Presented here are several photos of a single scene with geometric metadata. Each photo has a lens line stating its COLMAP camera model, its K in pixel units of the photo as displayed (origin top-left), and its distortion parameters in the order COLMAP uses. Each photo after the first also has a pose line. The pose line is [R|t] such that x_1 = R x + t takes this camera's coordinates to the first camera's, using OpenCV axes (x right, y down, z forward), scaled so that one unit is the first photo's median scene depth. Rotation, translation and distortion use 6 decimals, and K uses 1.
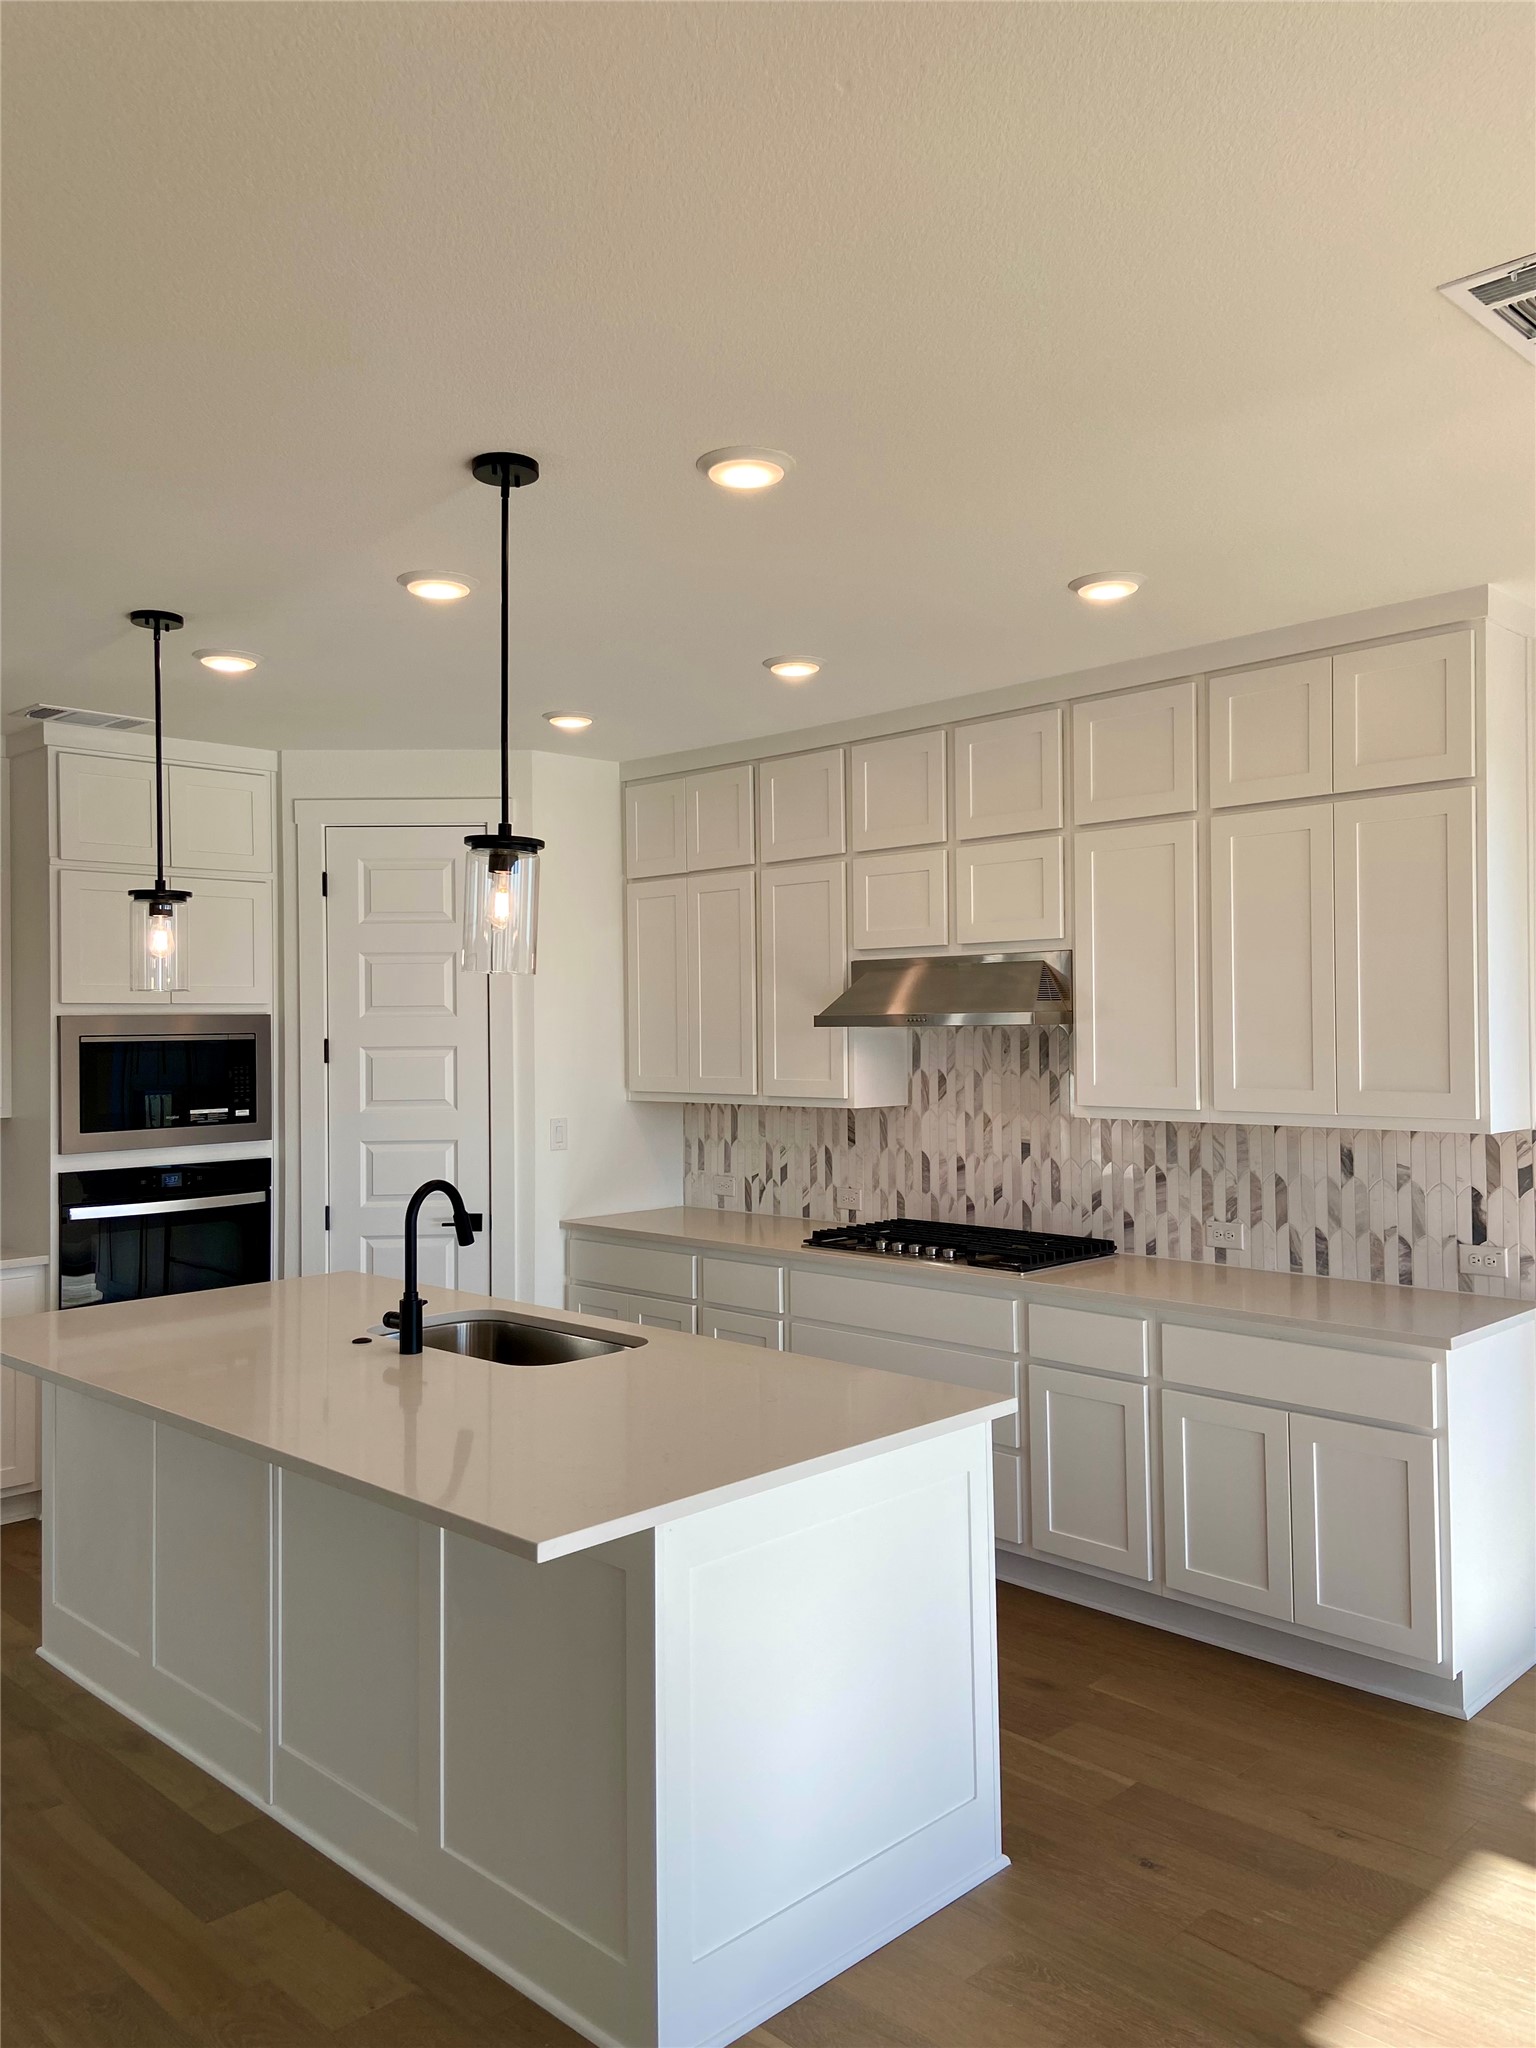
lens RADIAL K [[1525.8, 0, 778.0], [0, 1525.8, 1018.7], [0, 0, 1]] dist [0.097467, -0.112243]
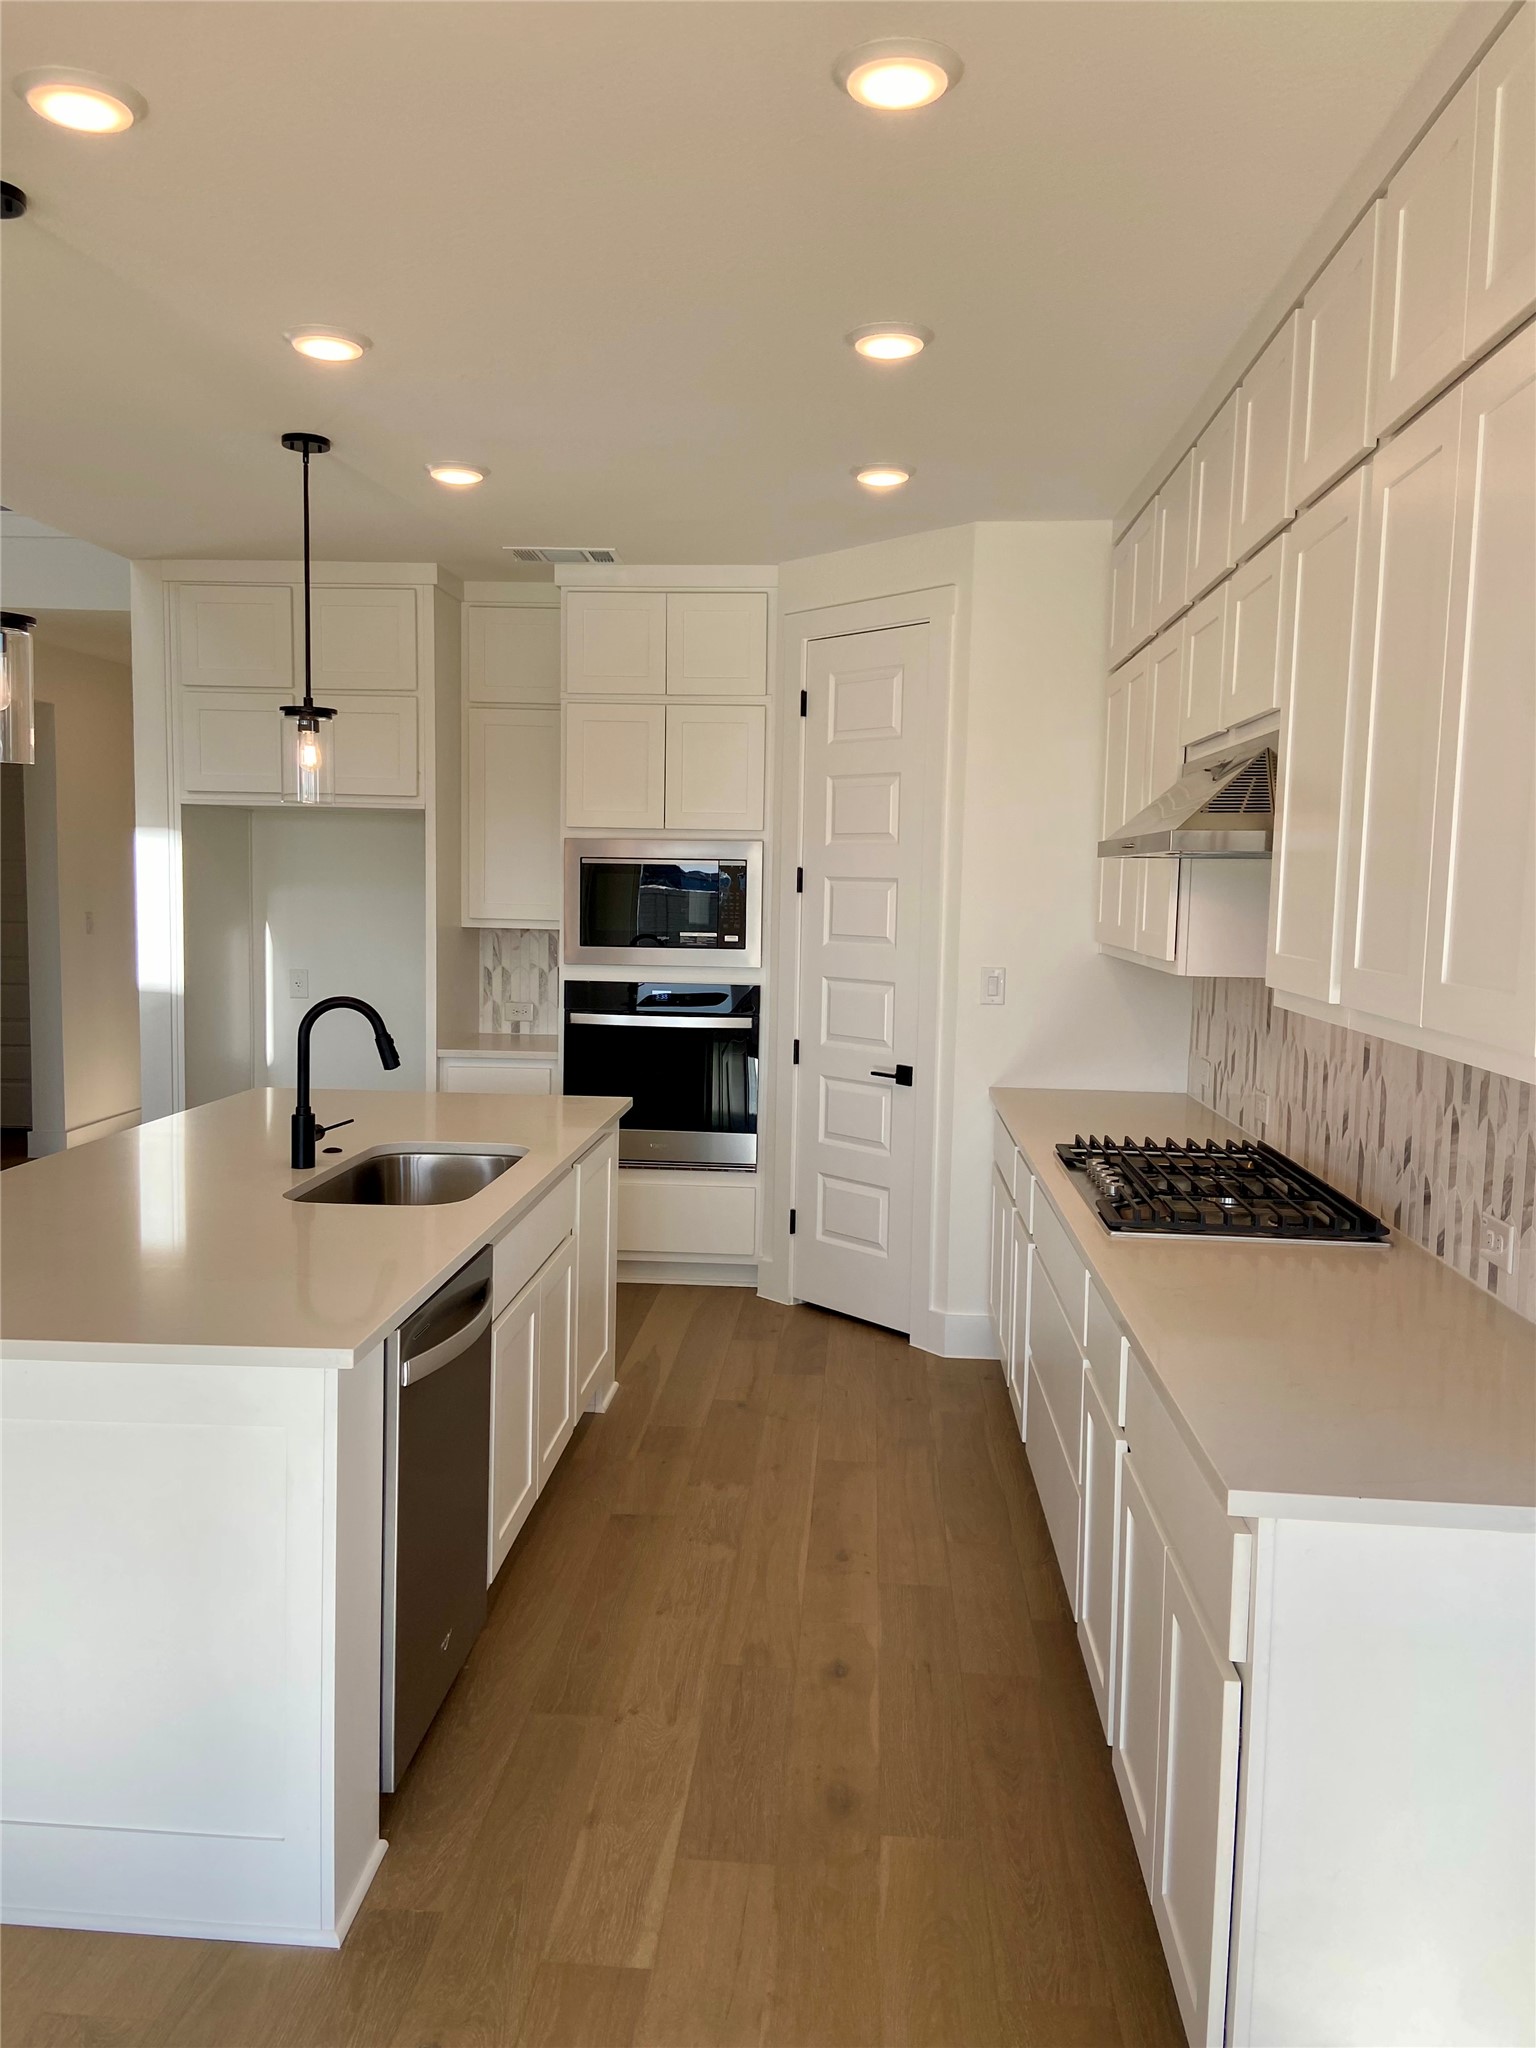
lens RADIAL K [[1525.8, 0, 778.7], [0, 1525.8, 1012.0], [0, 0, 1]] dist [0.097467, -0.112243]
pose [[0.660999, 0.091084, -0.744838, 0.482065], [-0.024224, 0.994678, 0.100139, 0.009020], [0.749996, -0.048149, 0.659688, 0.410764]]
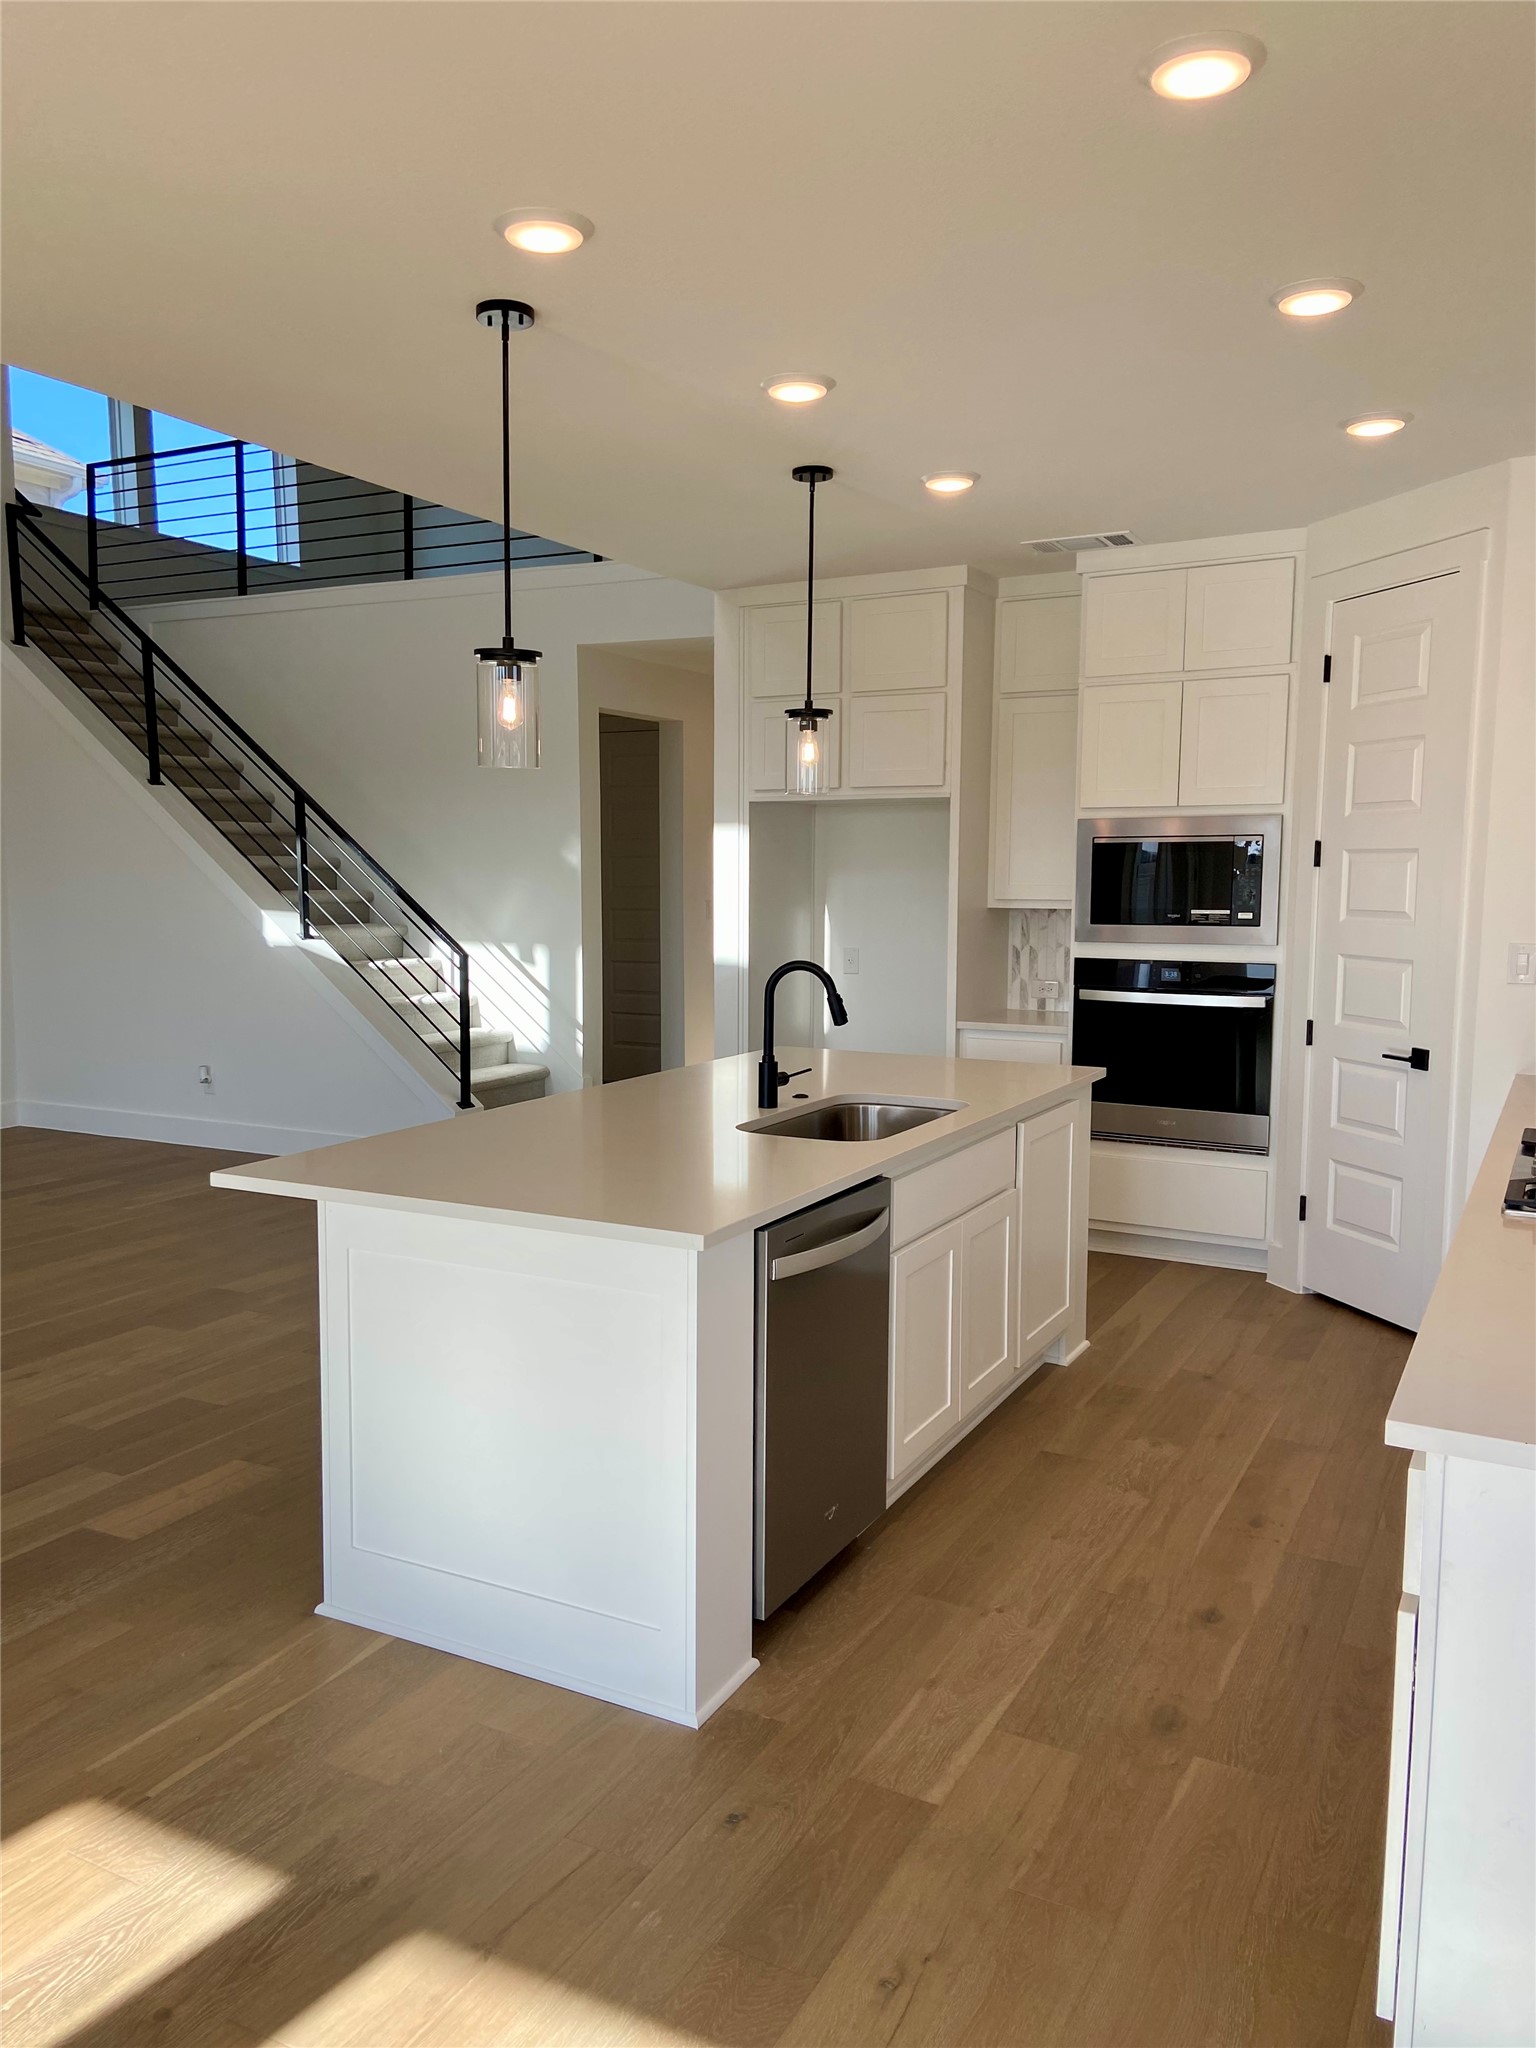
lens RADIAL K [[1525.8, 0, 757.2], [0, 1525.8, 1028.3], [0, 0, 1]] dist [0.097467, -0.112243]
pose [[0.288193, 0.115395, -0.950594, 0.582844], [-0.000720, 0.992738, 0.120292, 0.016007], [0.957572, -0.033983, 0.286183, 0.471119]]
